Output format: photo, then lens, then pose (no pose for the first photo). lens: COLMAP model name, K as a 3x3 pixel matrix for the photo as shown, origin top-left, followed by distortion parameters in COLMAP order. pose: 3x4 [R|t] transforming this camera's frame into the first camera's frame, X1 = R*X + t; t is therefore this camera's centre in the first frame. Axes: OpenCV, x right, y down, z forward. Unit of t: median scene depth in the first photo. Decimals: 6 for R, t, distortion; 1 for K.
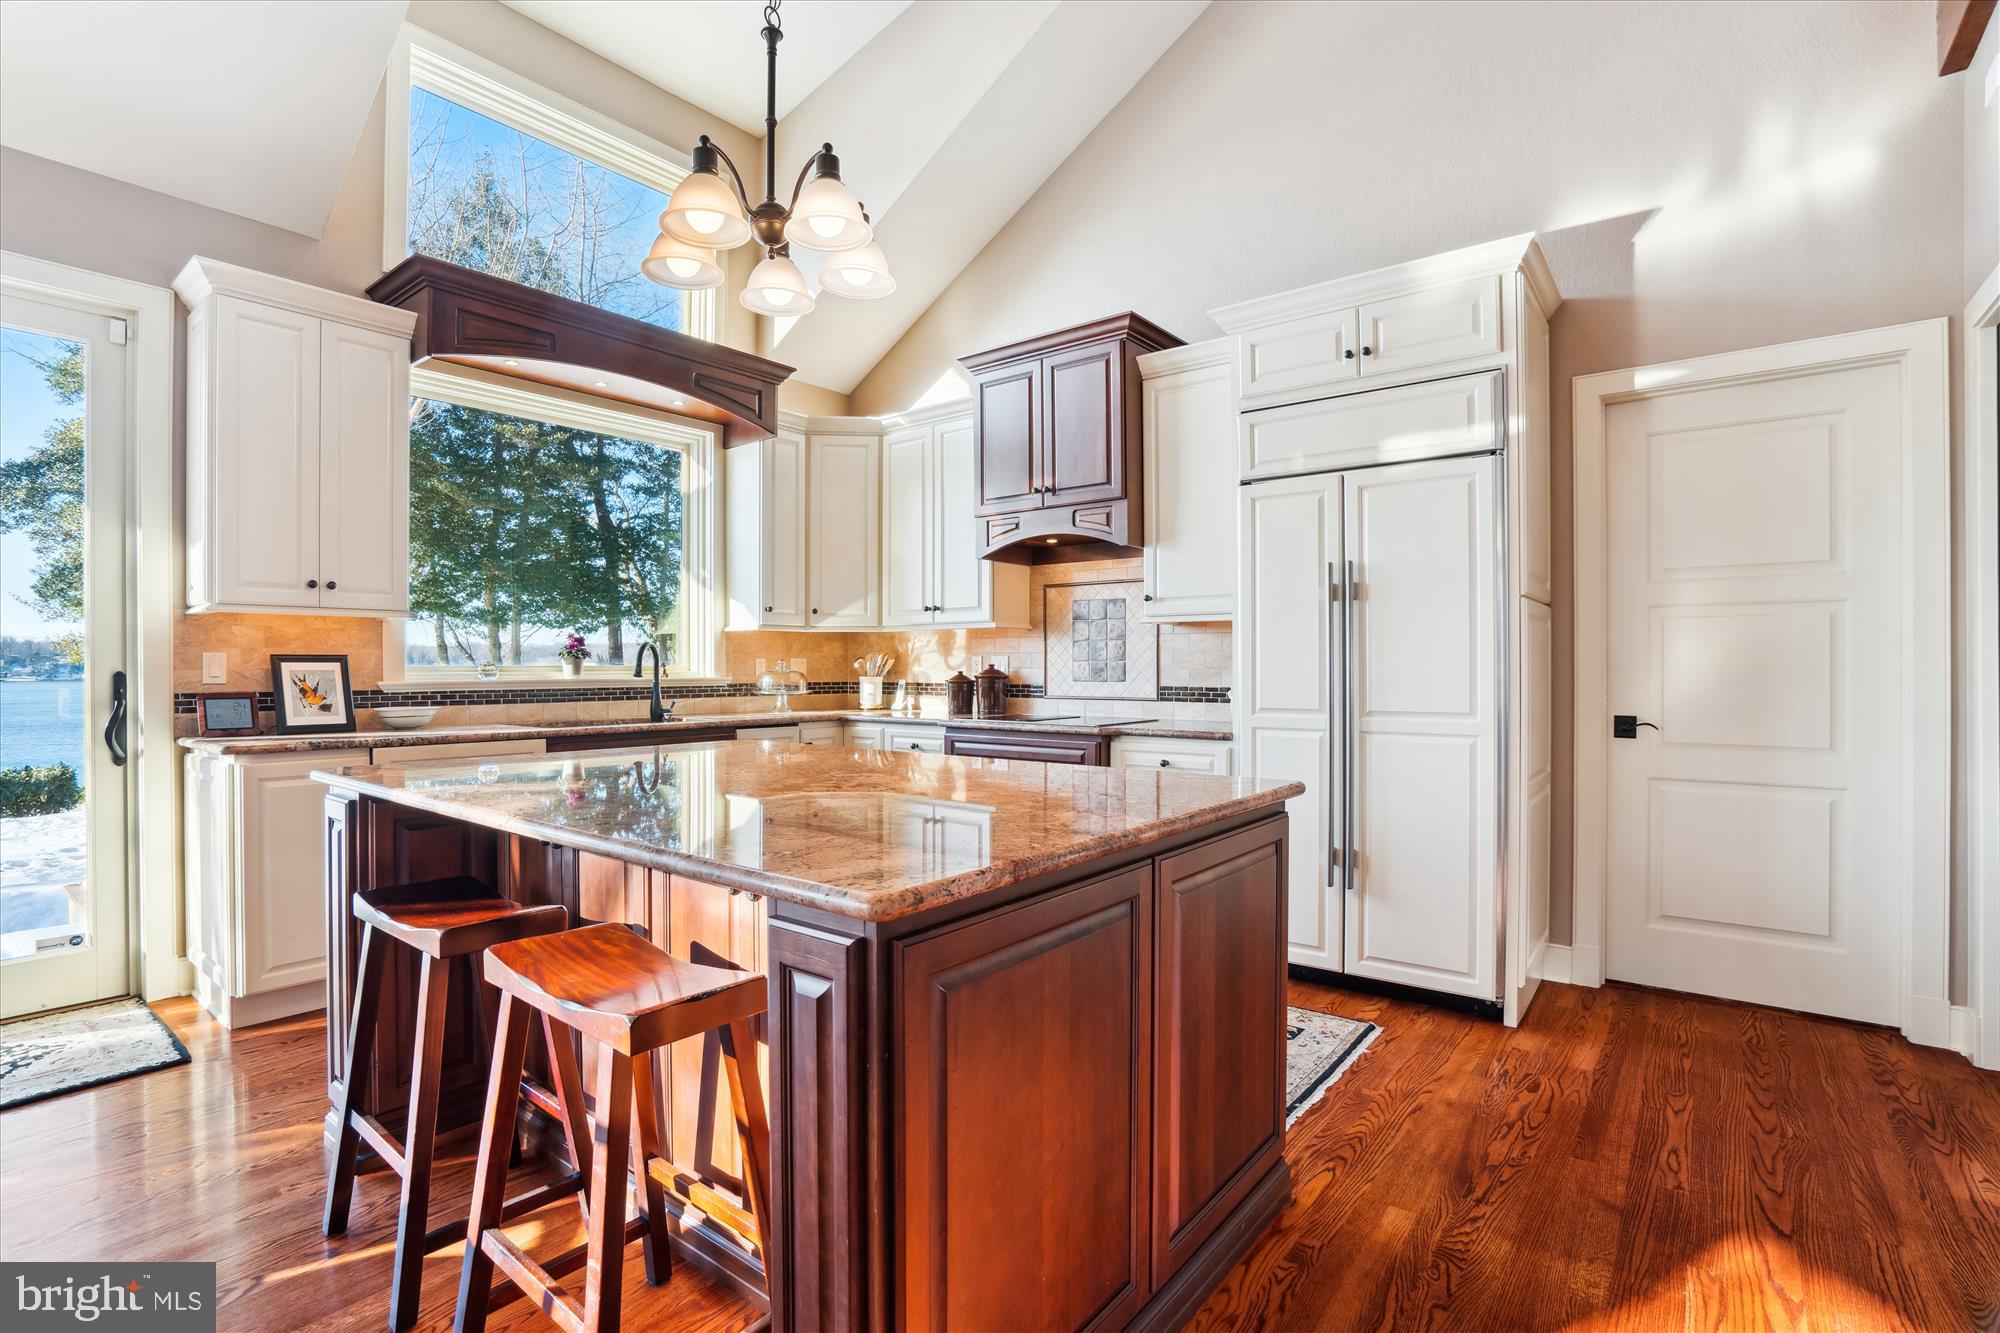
lens RADIAL K [[932.6, 0, 982.0], [0, 932.6, 672.0], [0, 0, 1]] dist [-0.052974, 0.015764]
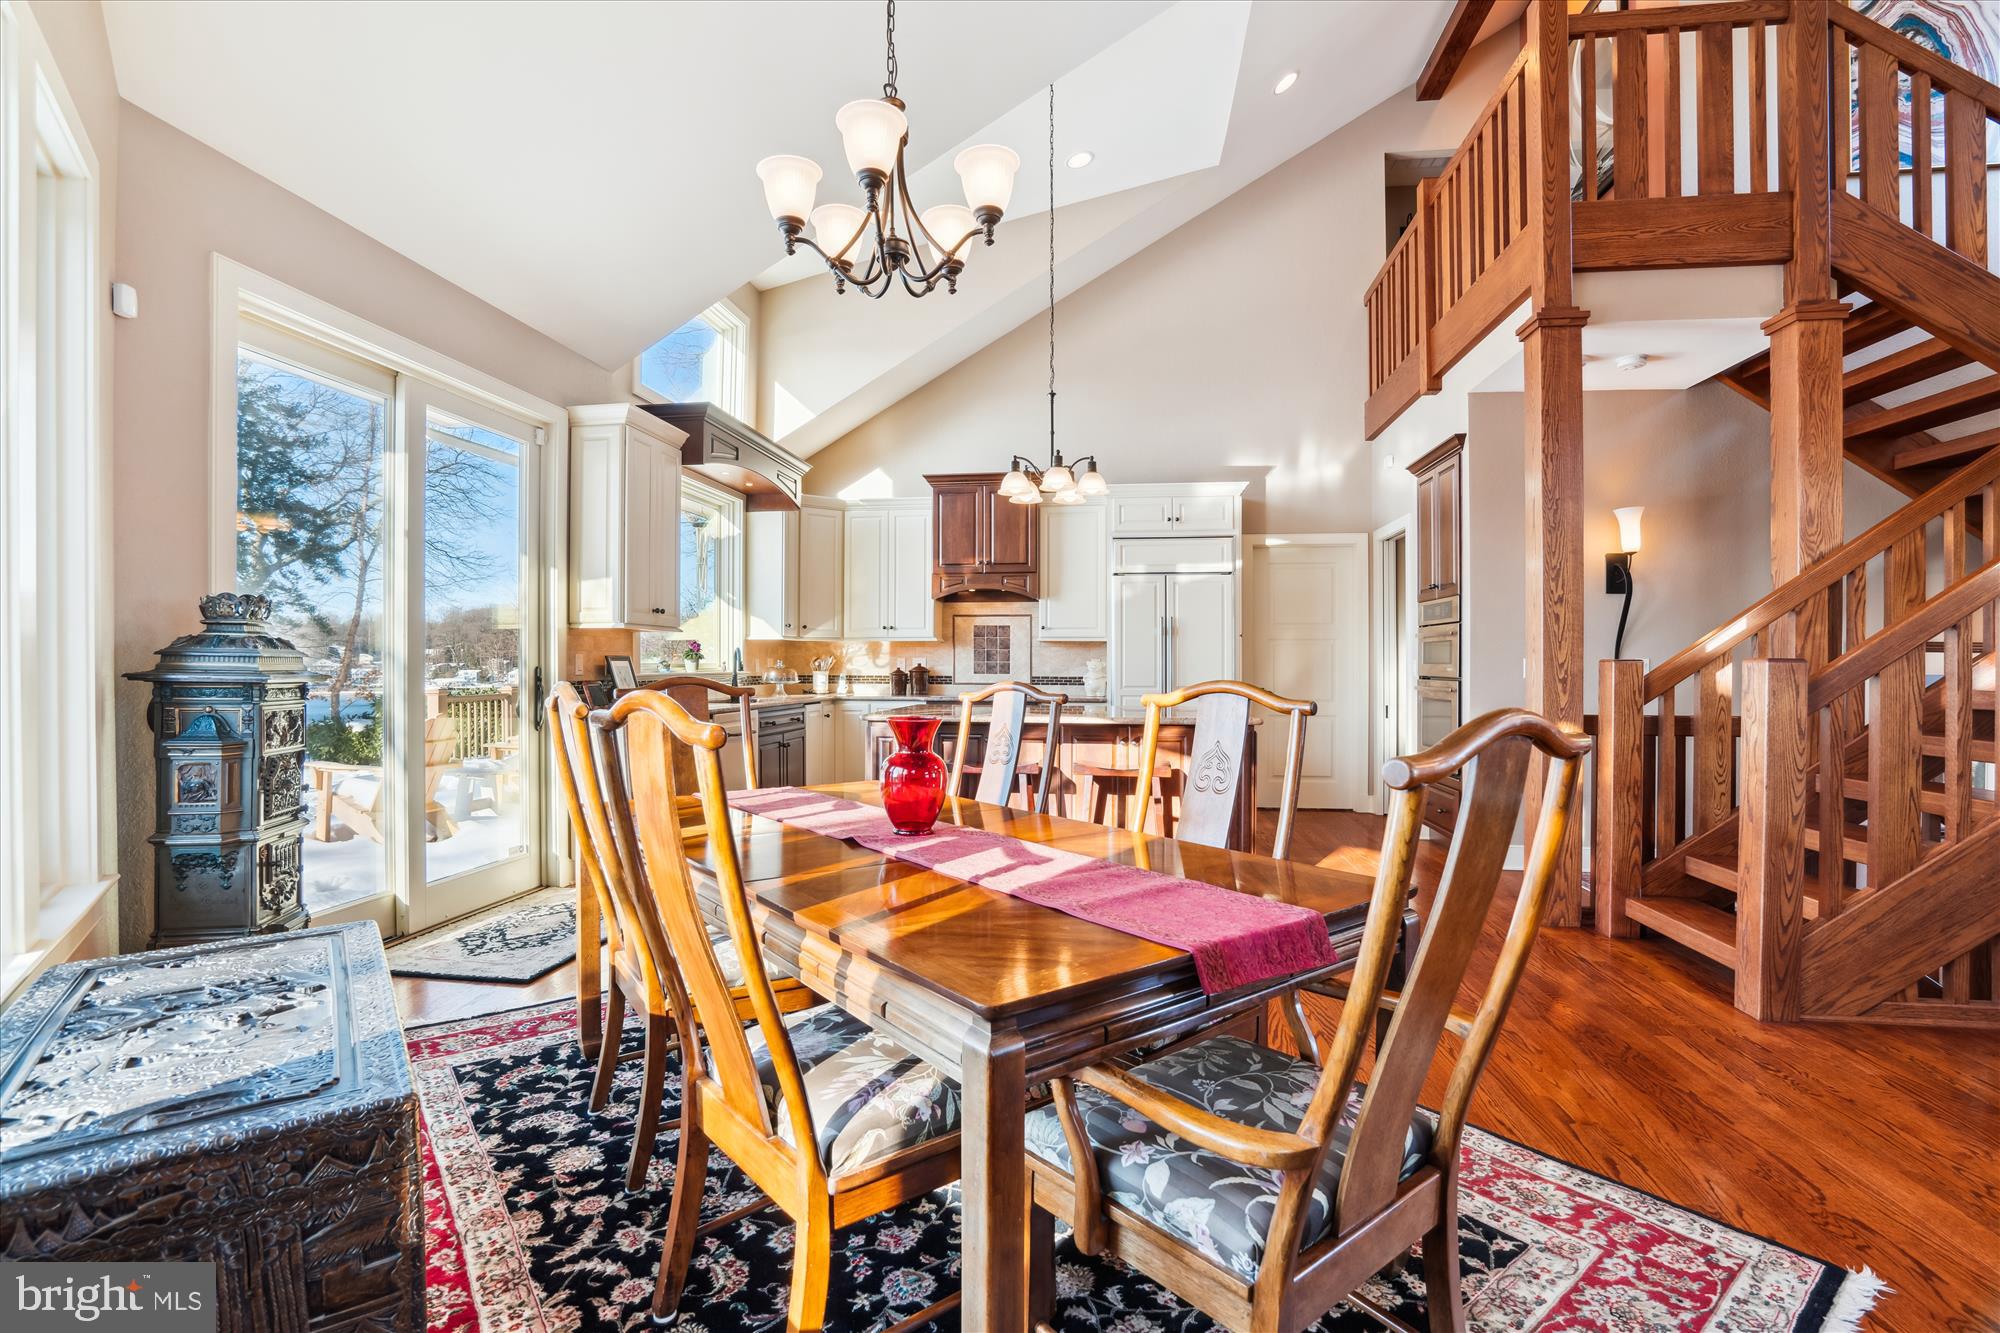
lens RADIAL K [[932.6, 0, 982.0], [0, 932.6, 672.0], [0, 0, 1]] dist [-0.052974, 0.015764]
pose [[0.864825, -0.000406, 0.502073, -1.006434], [-0.000942, 0.999997, 0.002431, 0.003396], [-0.502072, -0.002575, 0.864822, -0.620333]]
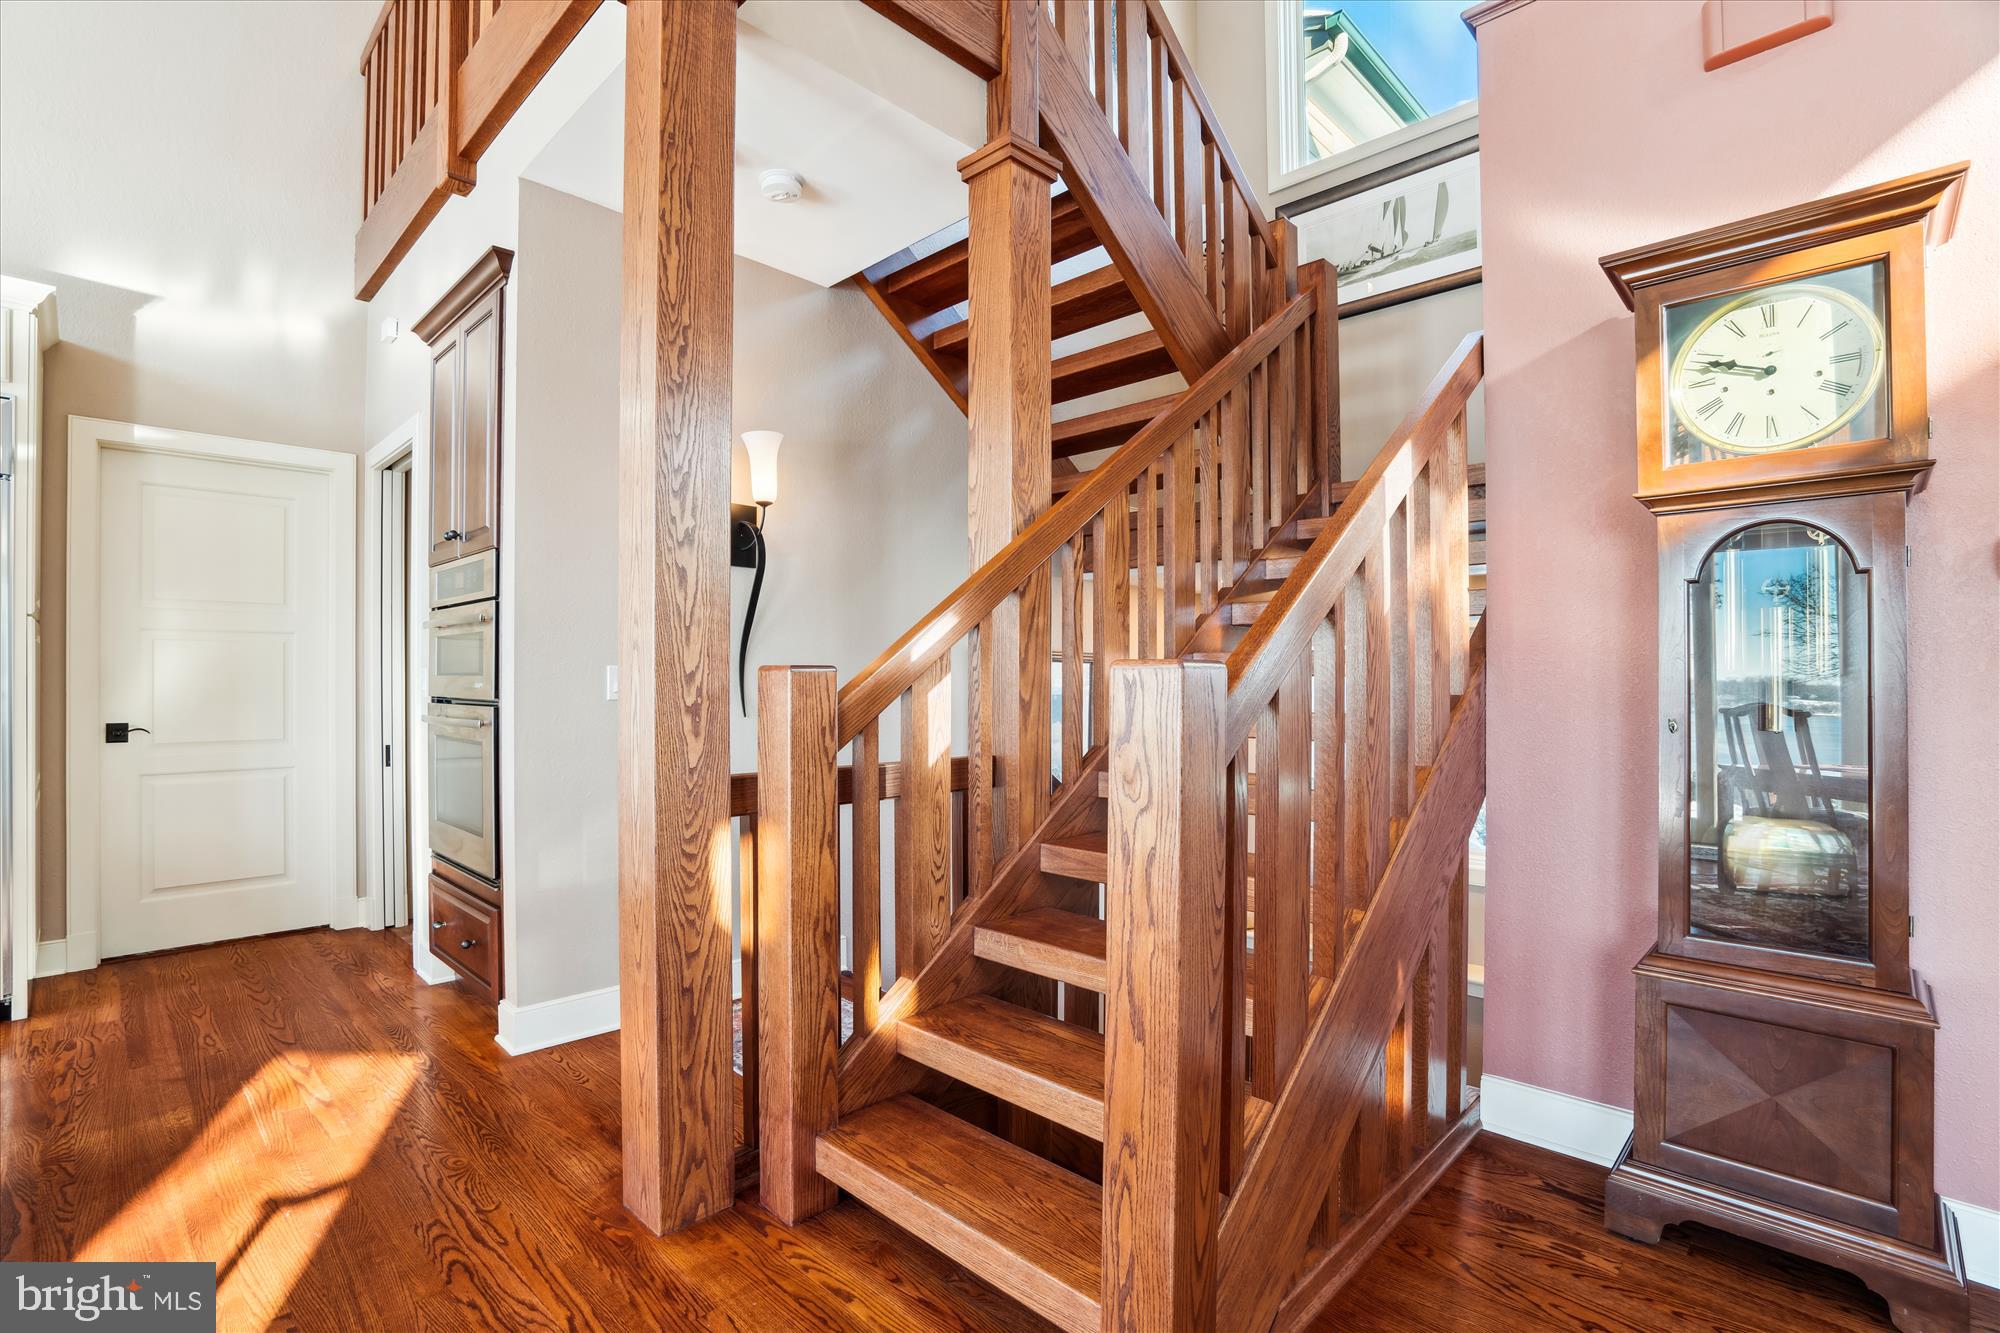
lens RADIAL K [[932.6, 0, 982.0], [0, 932.6, 672.0], [0, 0, 1]] dist [-0.052974, 0.015764]
pose [[0.112951, 0.008978, 0.993560, -0.280660], [0.004959, 0.999942, -0.009599, -0.000235], [-0.993588, 0.006011, 0.112900, -0.198077]]
